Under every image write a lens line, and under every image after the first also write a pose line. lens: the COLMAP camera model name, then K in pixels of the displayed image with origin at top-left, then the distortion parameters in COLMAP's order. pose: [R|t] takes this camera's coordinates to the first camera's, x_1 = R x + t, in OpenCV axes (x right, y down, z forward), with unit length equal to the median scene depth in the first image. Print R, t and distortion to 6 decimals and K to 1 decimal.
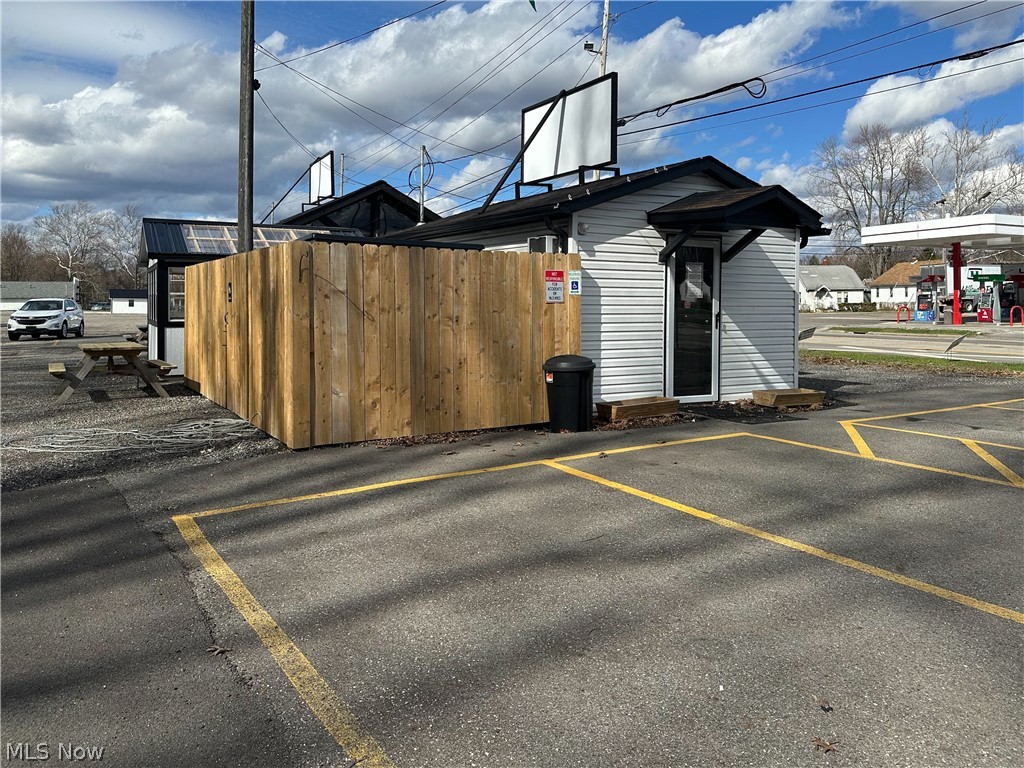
lens RADIAL K [[727.8, 0, 512.0], [0, 727.8, 384.0], [0, 0, 1]] dist [0.290736, 0.000187]
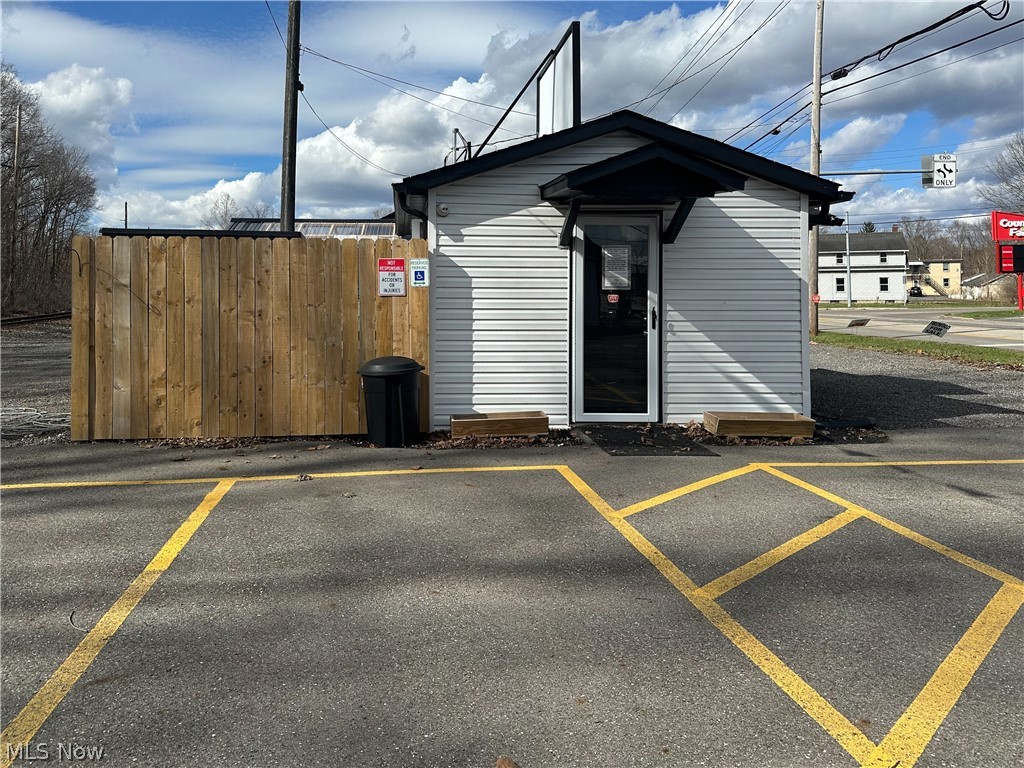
lens RADIAL K [[716.8, 0, 511.8], [0, 716.8, 370.2], [0, 0, 1]] dist [0.154280, -0.002306]
pose [[0.879802, 0.037290, -0.473876, 0.581719], [-0.044012, 0.999026, -0.003100, -0.026157], [0.473299, 0.023584, 0.880586, 0.312694]]
